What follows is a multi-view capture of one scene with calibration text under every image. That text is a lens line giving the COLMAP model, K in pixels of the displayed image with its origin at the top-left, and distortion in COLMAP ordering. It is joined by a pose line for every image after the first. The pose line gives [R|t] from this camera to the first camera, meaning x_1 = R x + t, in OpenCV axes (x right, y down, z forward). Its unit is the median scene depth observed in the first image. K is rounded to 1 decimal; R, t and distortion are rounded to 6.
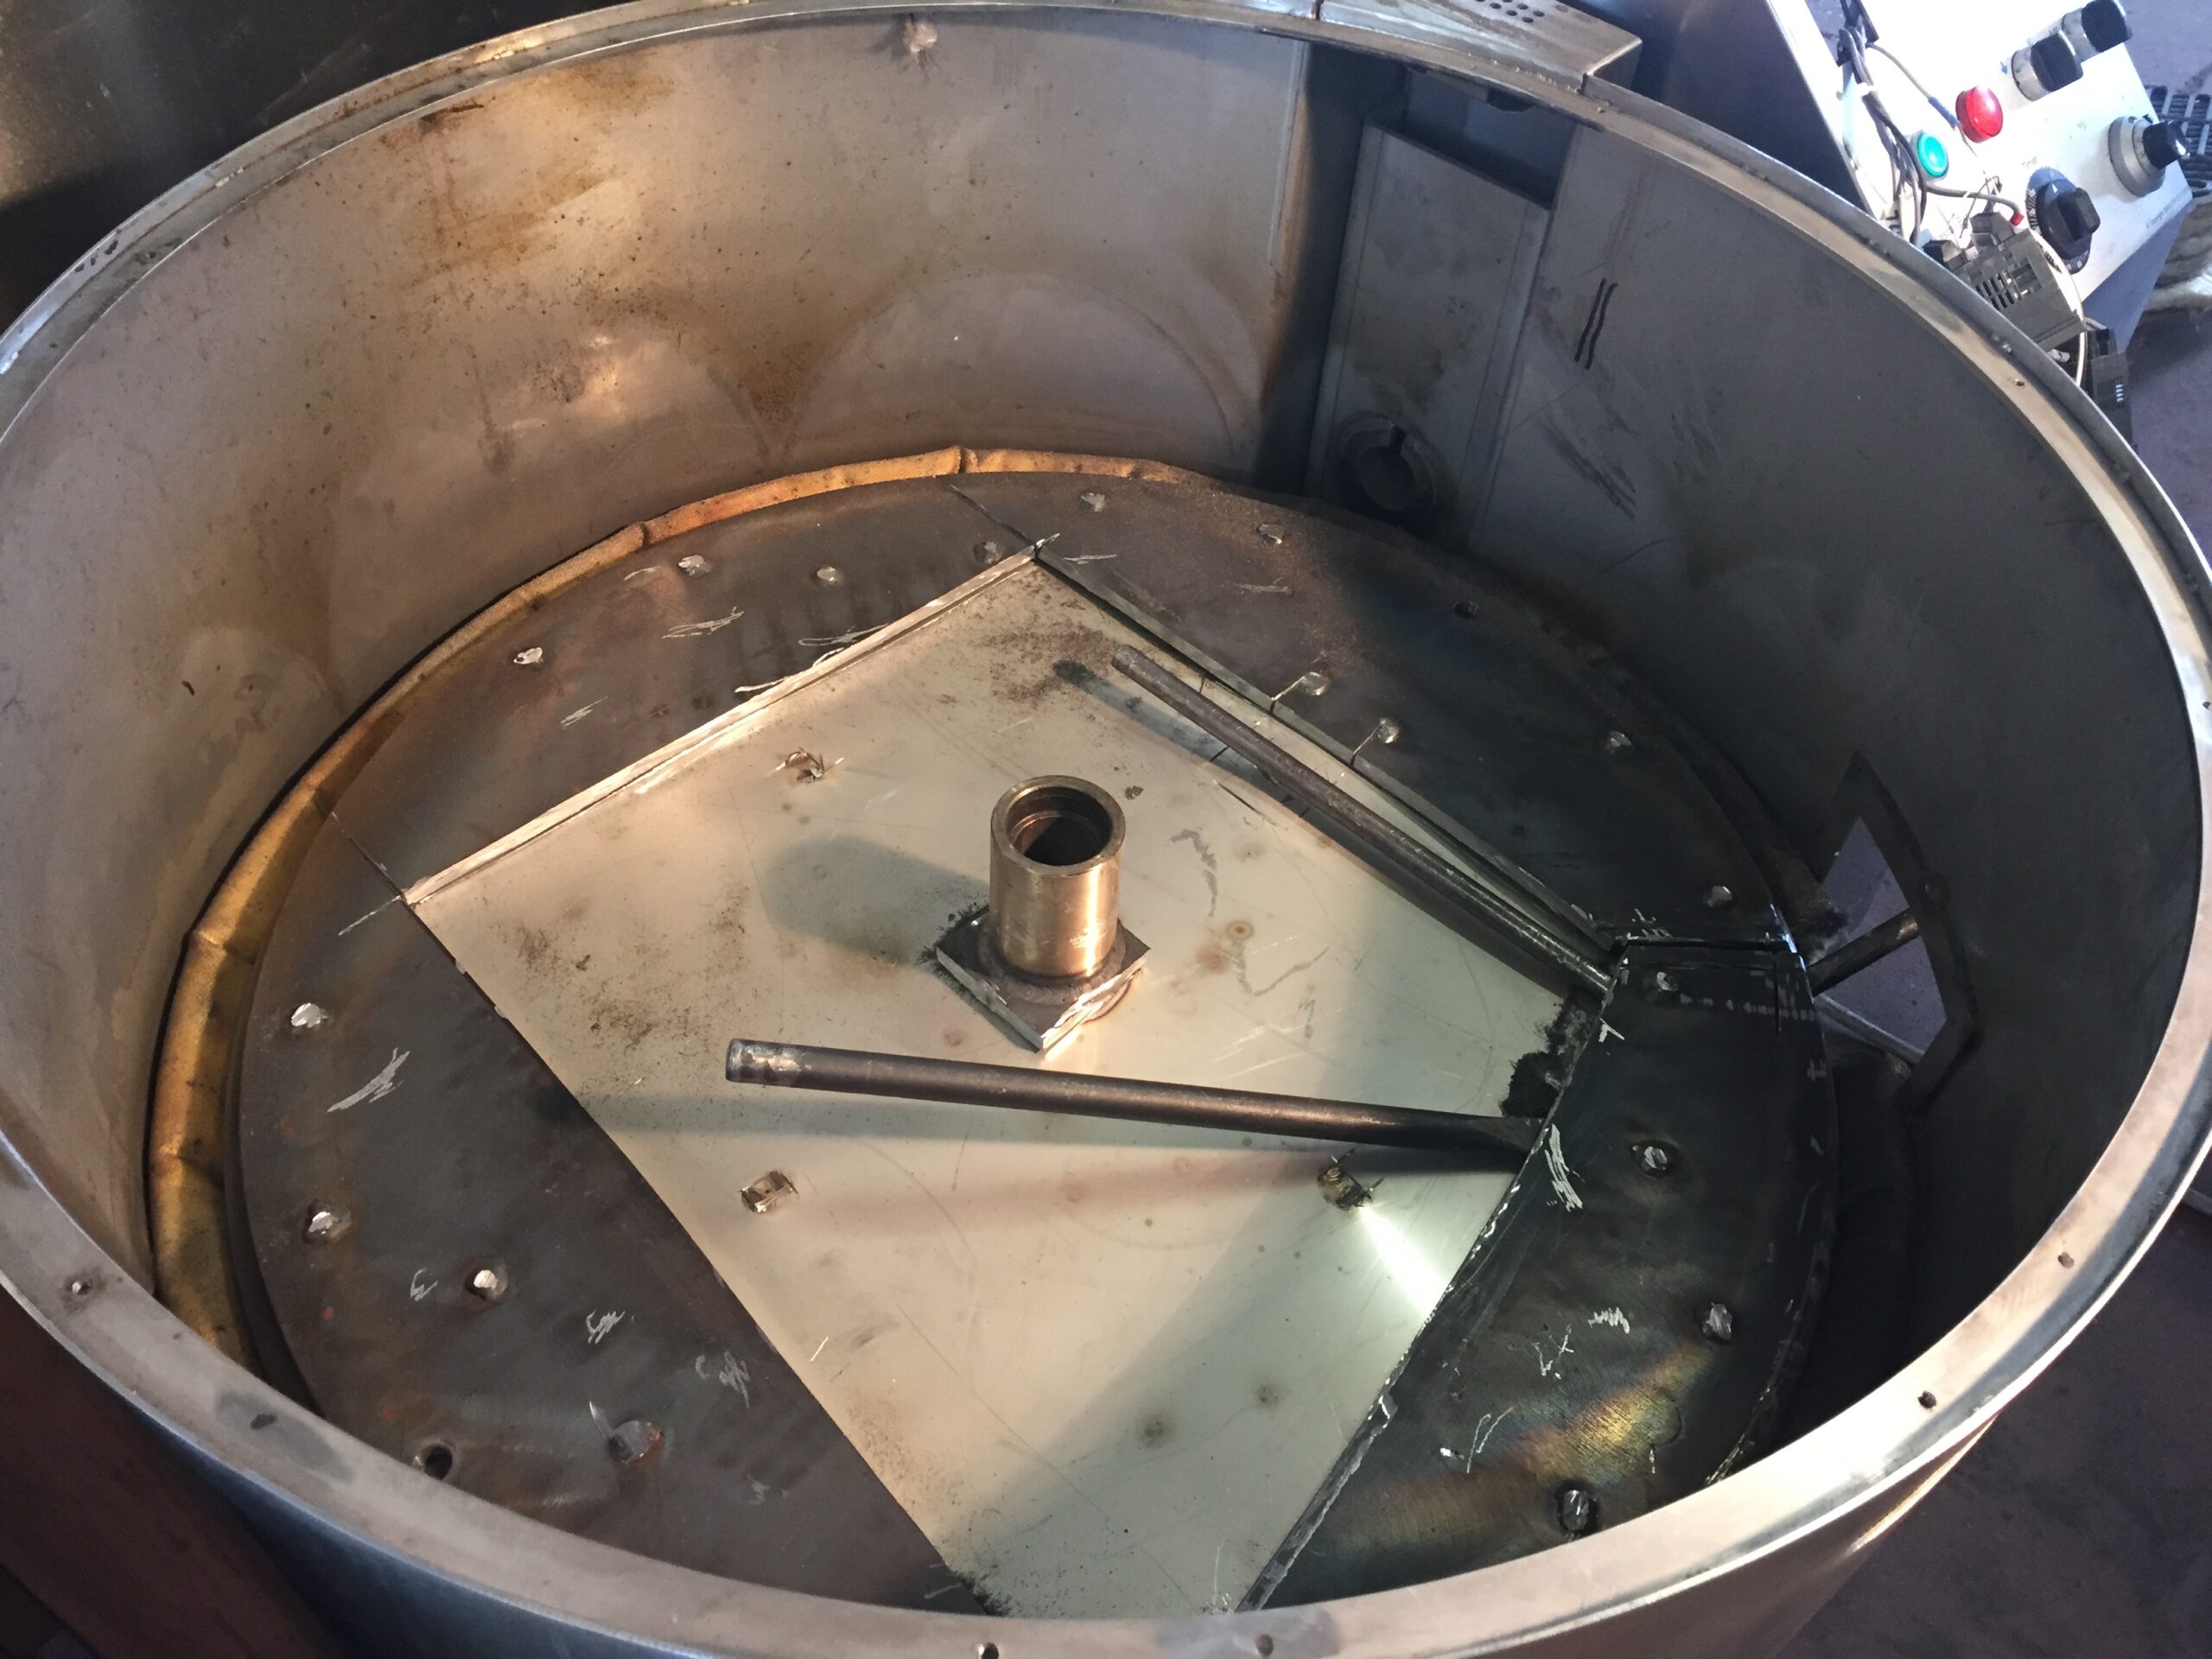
lens RADIAL K [[1889.0, 0, 1102.7], [0, 1889.0, 831.1], [0, 0, 1]] dist [0.075539, -0.117237]
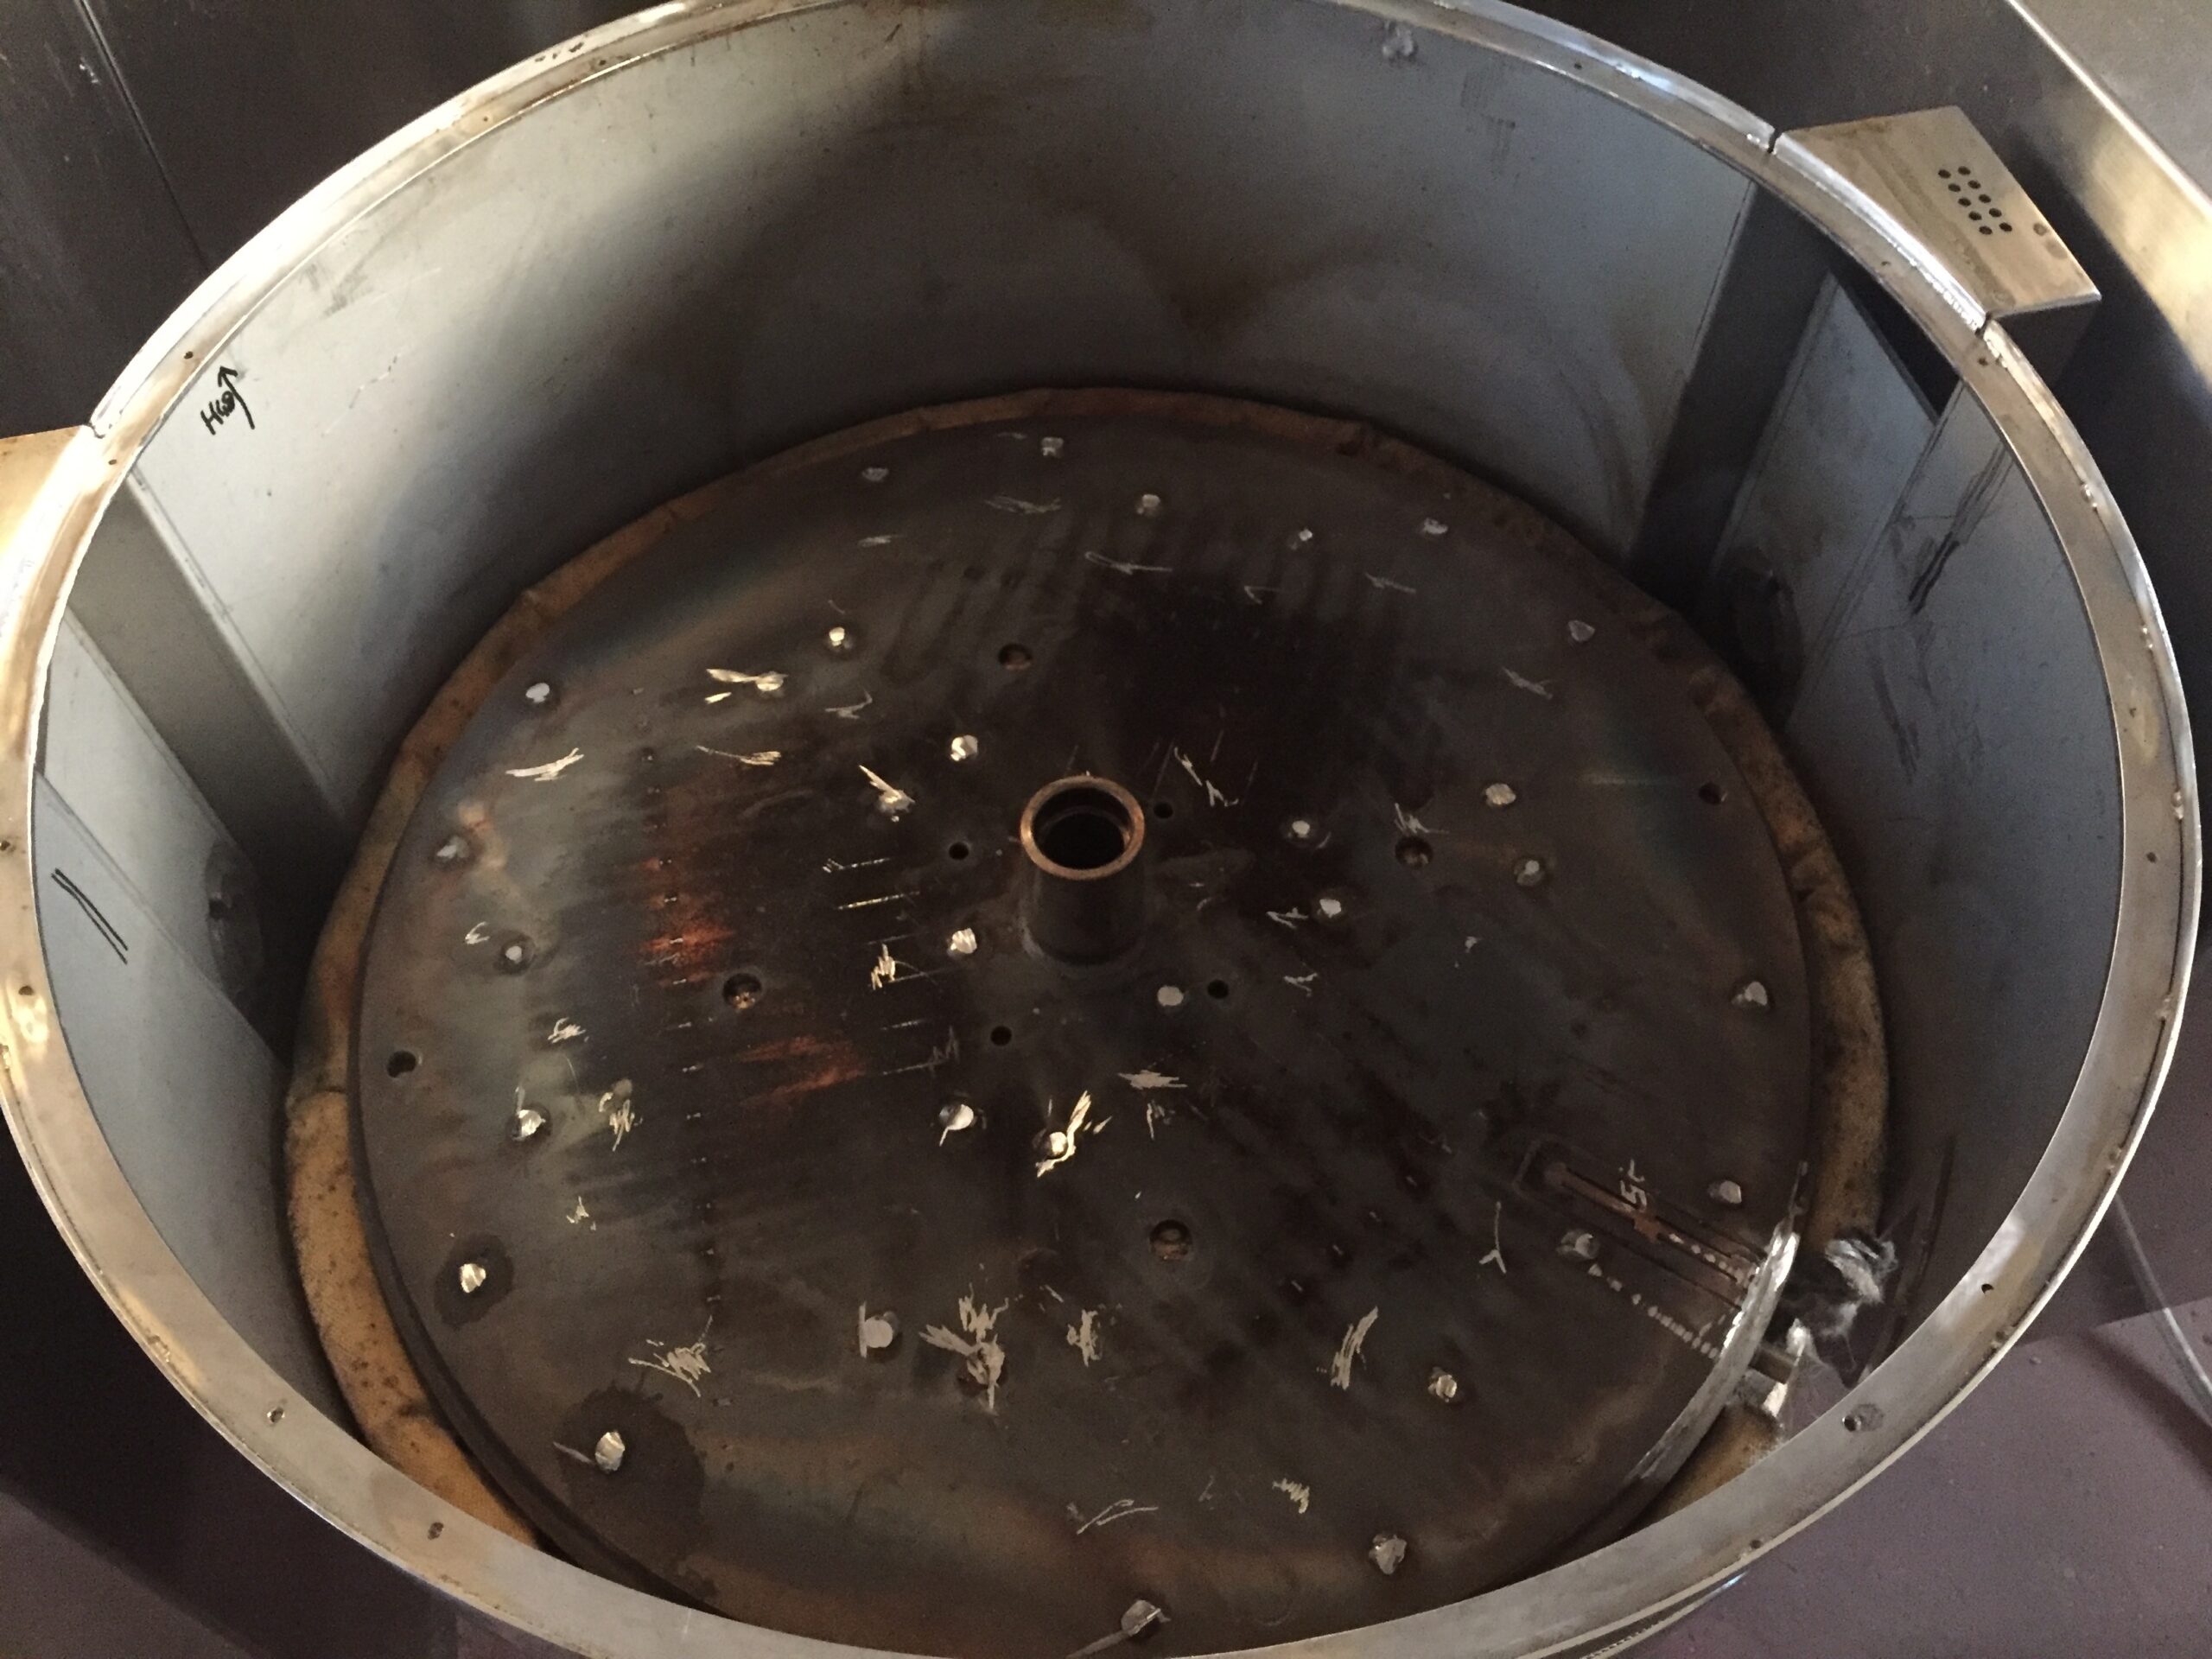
lens RADIAL K [[1889.0, 0, 1102.7], [0, 1889.0, 831.1], [0, 0, 1]] dist [0.075539, -0.117237]
pose [[0.827238, 0.440168, -0.349183, 0.356226], [-0.395205, 0.897608, 0.195224, -0.209604], [0.399361, -0.023498, 0.916493, 0.021029]]
